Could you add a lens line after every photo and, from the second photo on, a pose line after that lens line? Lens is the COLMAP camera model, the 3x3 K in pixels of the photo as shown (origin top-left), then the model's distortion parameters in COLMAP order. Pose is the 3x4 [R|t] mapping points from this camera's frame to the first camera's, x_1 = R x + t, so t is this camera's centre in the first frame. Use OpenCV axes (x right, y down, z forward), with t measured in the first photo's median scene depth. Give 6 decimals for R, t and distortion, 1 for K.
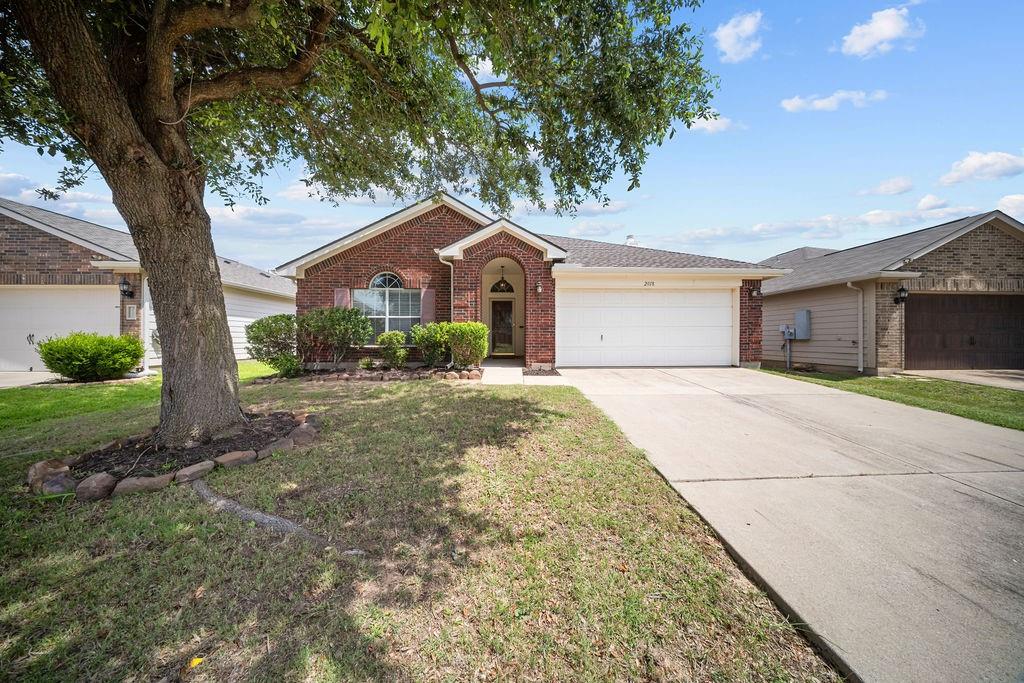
lens RADIAL K [[302.1, 0, 513.7], [0, 302.1, 337.8], [0, 0, 1]] dist [-0.000500, -0.000002]
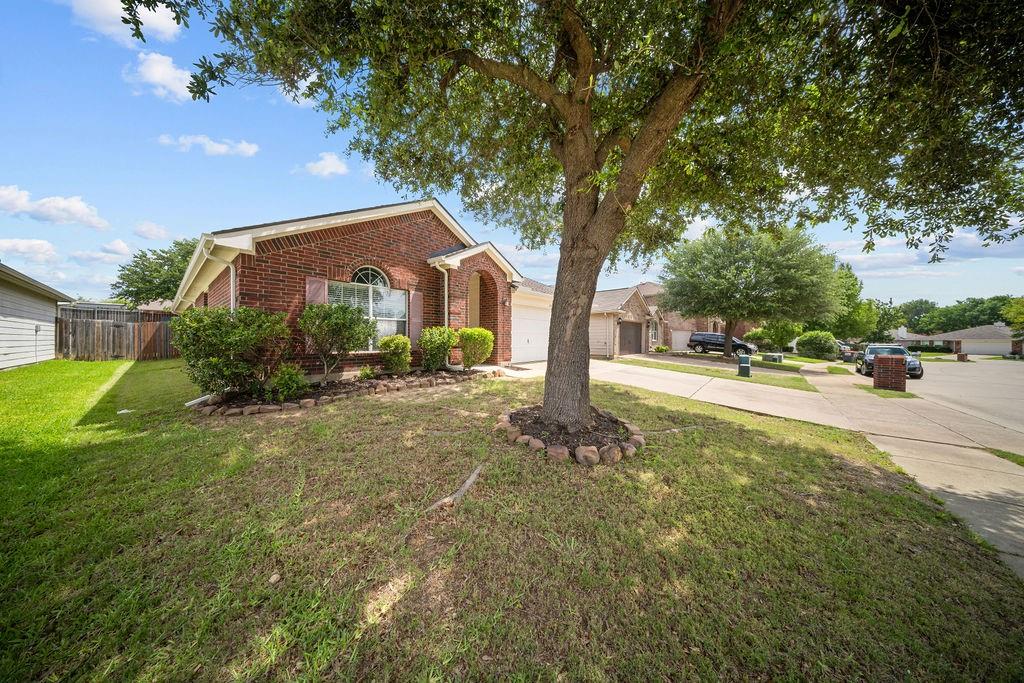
lens RADIAL K [[302.1, 0, 511.8], [0, 302.1, 340.3], [0, 0, 1]] dist [-0.000500, -0.000002]
pose [[0.675923, -0.000670, 0.736972, -0.816656], [0.003099, 0.999993, -0.001934, -0.002995], [-0.736966, 0.003591, 0.675920, 0.122942]]
